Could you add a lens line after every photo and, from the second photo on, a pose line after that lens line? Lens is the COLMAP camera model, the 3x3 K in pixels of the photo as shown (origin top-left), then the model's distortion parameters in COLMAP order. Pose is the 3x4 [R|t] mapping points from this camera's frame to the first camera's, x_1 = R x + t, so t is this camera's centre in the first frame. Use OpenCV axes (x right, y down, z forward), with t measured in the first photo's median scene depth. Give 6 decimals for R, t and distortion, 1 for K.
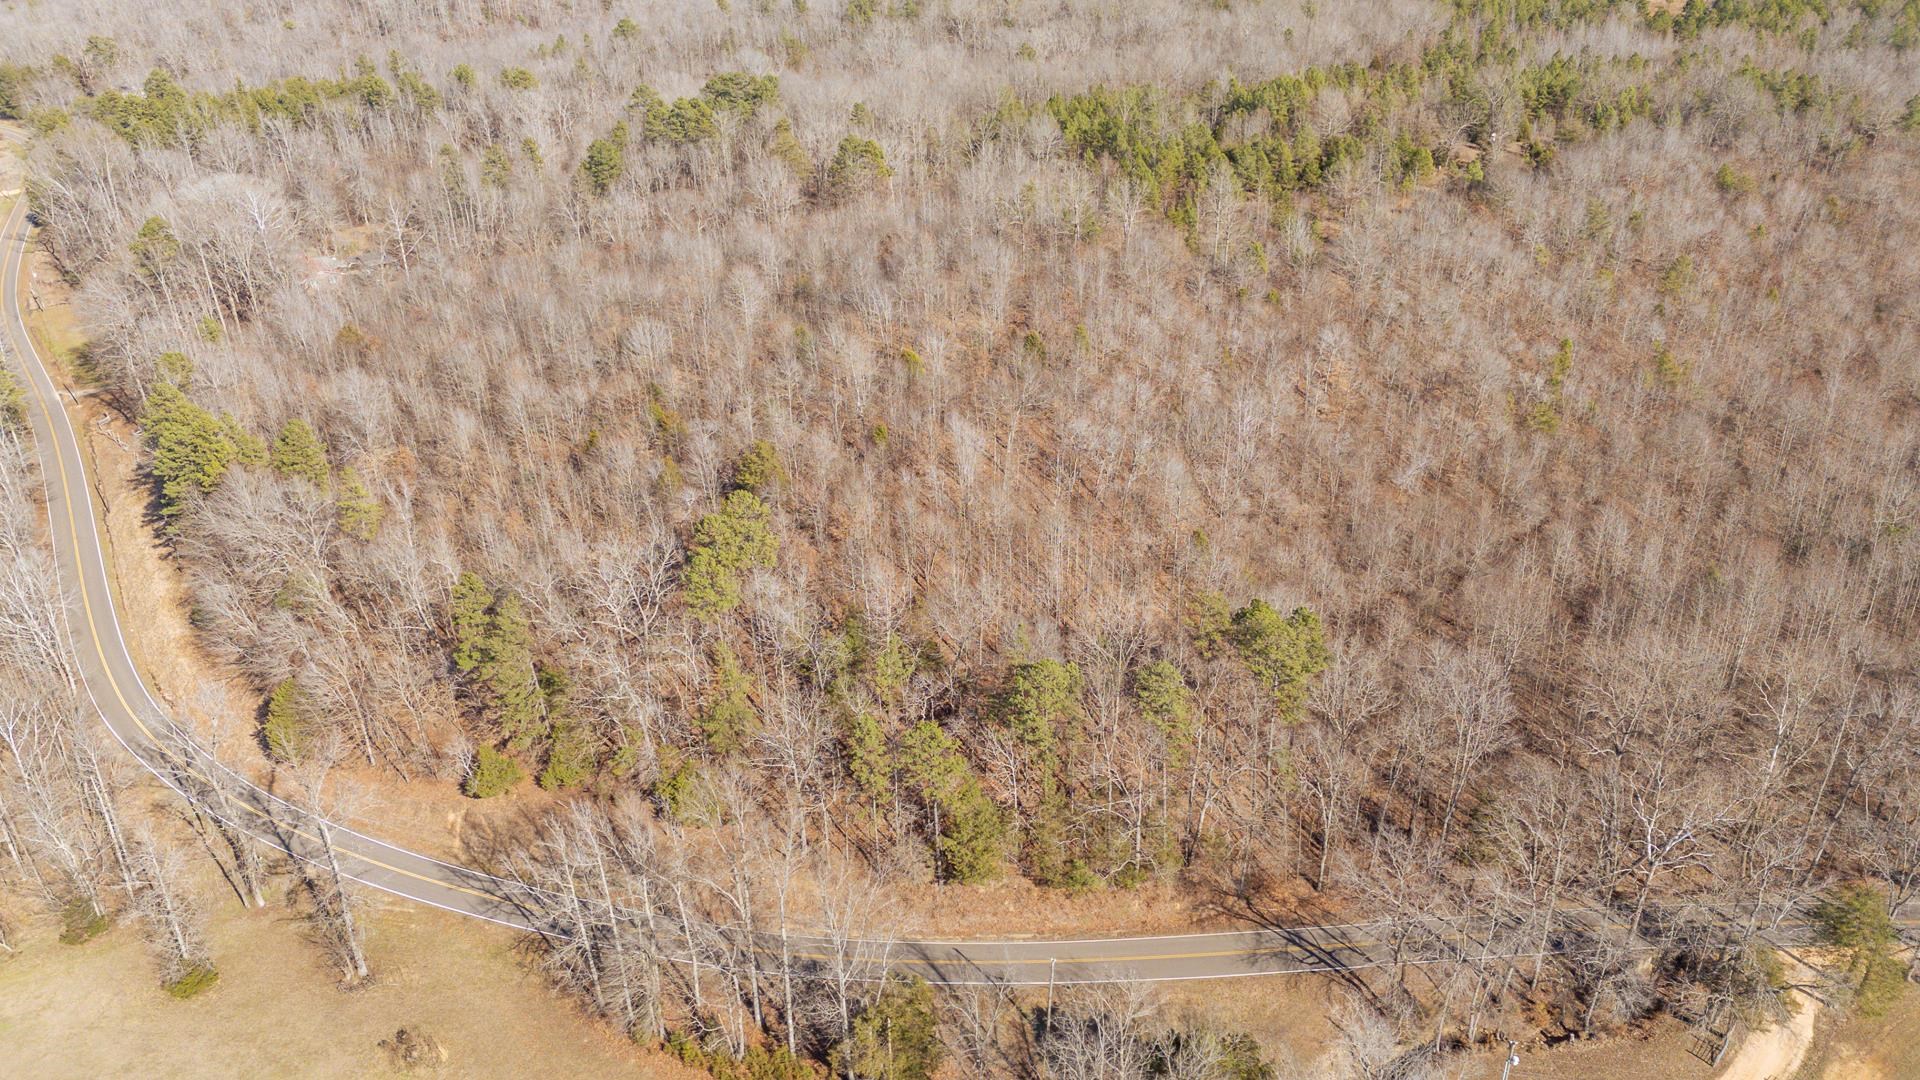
lens RADIAL K [[1412.7, 0, 959.8], [0, 1412.7, 544.1], [0, 0, 1]] dist [0.069333, -0.073437]
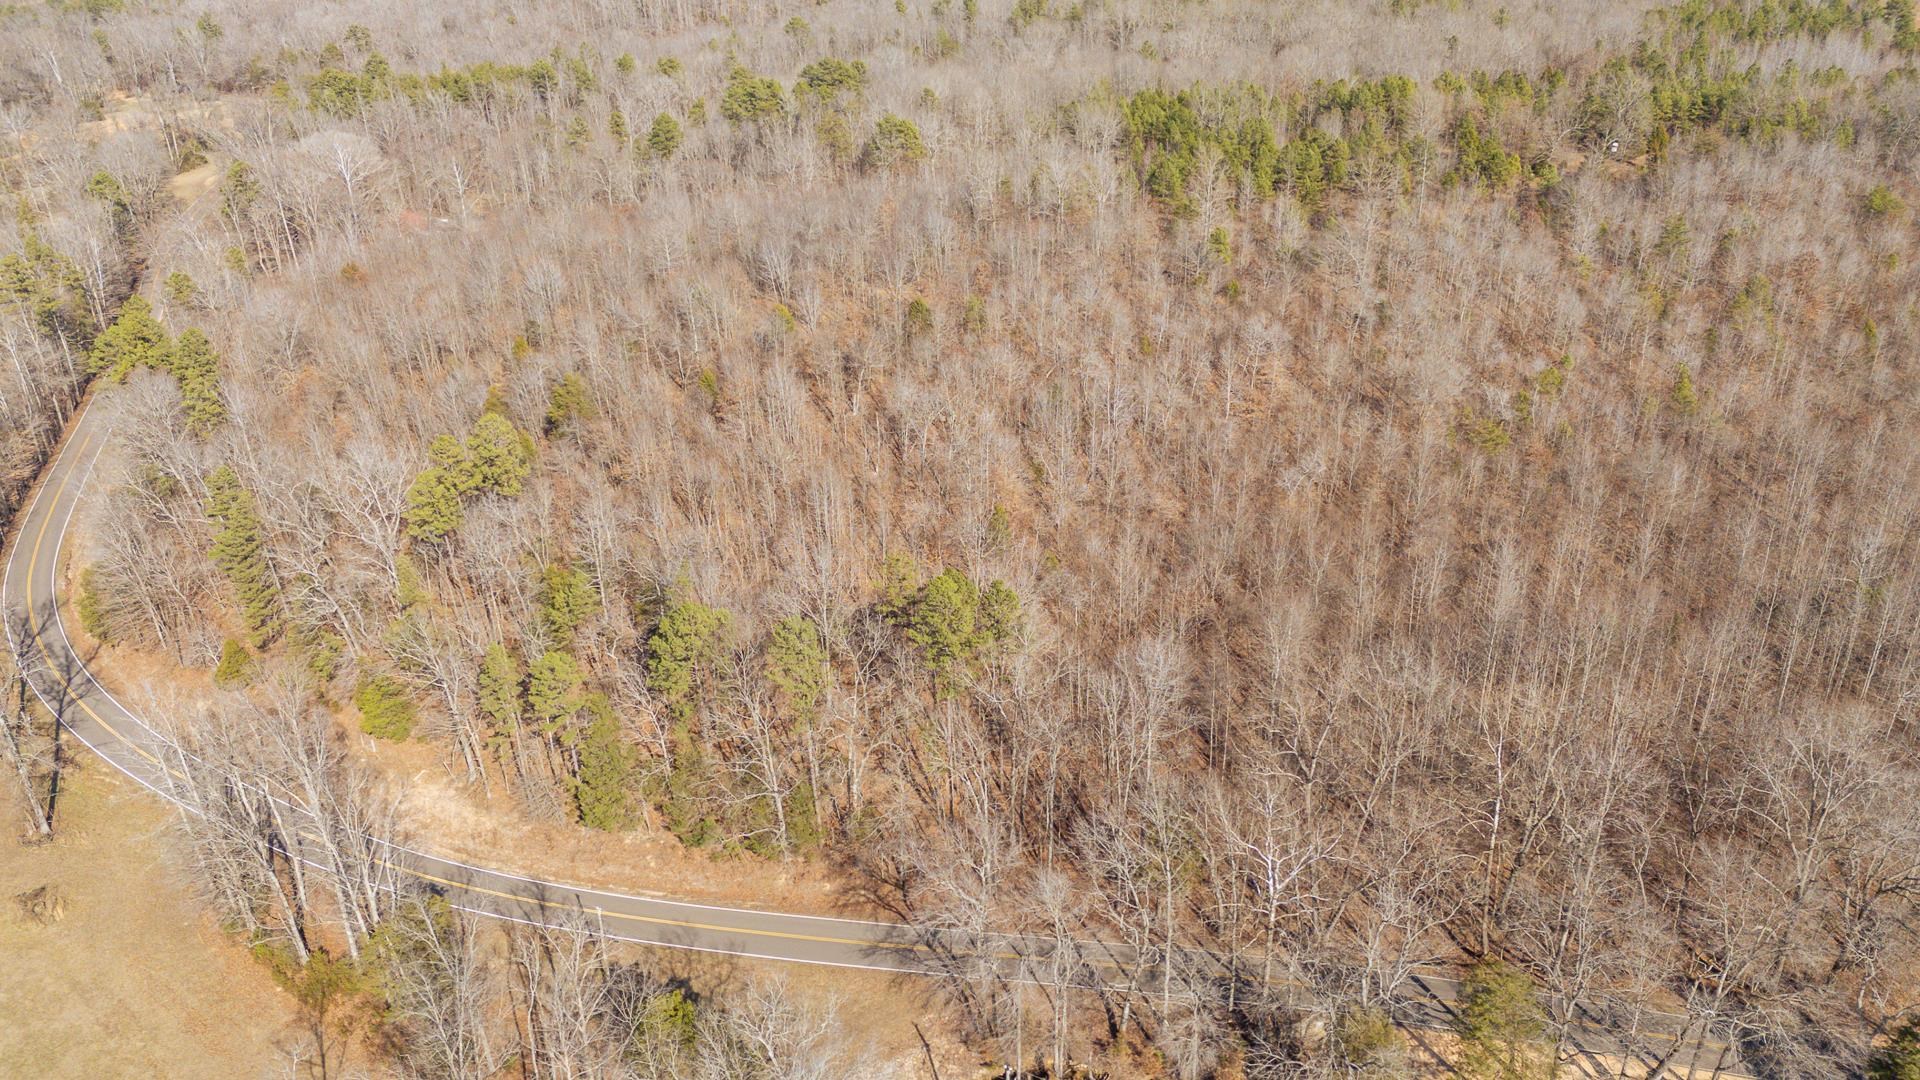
lens RADIAL K [[1412.7, 0, 966.4], [0, 1412.7, 533.5], [0, 0, 1]] dist [0.069333, -0.073437]
pose [[0.973379, 0.096984, -0.207671, 0.412763], [-0.103023, 0.994508, -0.018439, 0.032388], [0.204743, 0.039343, 0.978025, 0.100665]]
